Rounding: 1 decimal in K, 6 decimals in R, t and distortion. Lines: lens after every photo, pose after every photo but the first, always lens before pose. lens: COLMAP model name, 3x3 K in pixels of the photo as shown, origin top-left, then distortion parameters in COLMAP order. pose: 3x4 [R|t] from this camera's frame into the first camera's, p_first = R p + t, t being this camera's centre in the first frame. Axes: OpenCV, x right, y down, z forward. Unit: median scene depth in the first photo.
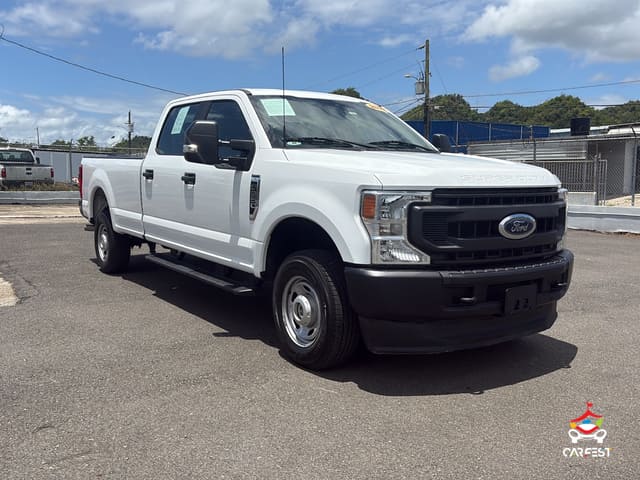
lens RADIAL K [[651.8, 0, 320.0], [0, 651.8, 240.0], [0, 0, 1]] dist [0.034753, -0.008755]
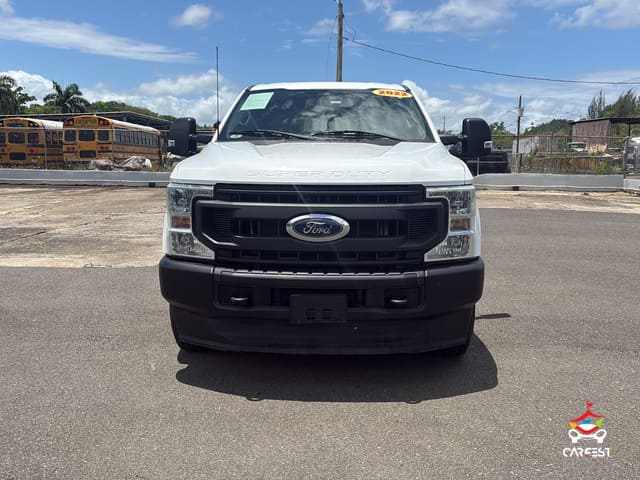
lens RADIAL K [[651.8, 0, 320.0], [0, 651.8, 240.0], [0, 0, 1]] dist [0.034753, -0.008755]
pose [[0.787416, 0.078806, -0.611364, 0.726027], [-0.064160, 0.996885, 0.045864, -0.038778], [0.613074, 0.003111, 0.790019, 0.254569]]
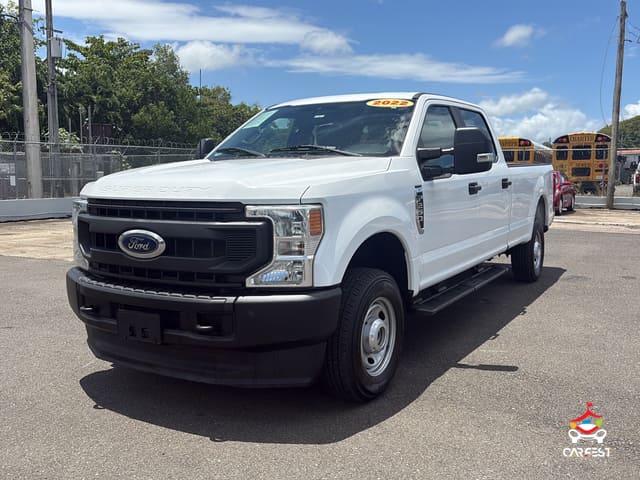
lens RADIAL K [[651.8, 0, 320.0], [0, 651.8, 240.0], [0, 0, 1]] dist [0.034753, -0.008755]
pose [[0.375132, 0.085092, -0.923057, 1.031015], [-0.091587, 0.994308, 0.054439, -0.082109], [0.922436, 0.064118, 0.380790, 0.756141]]
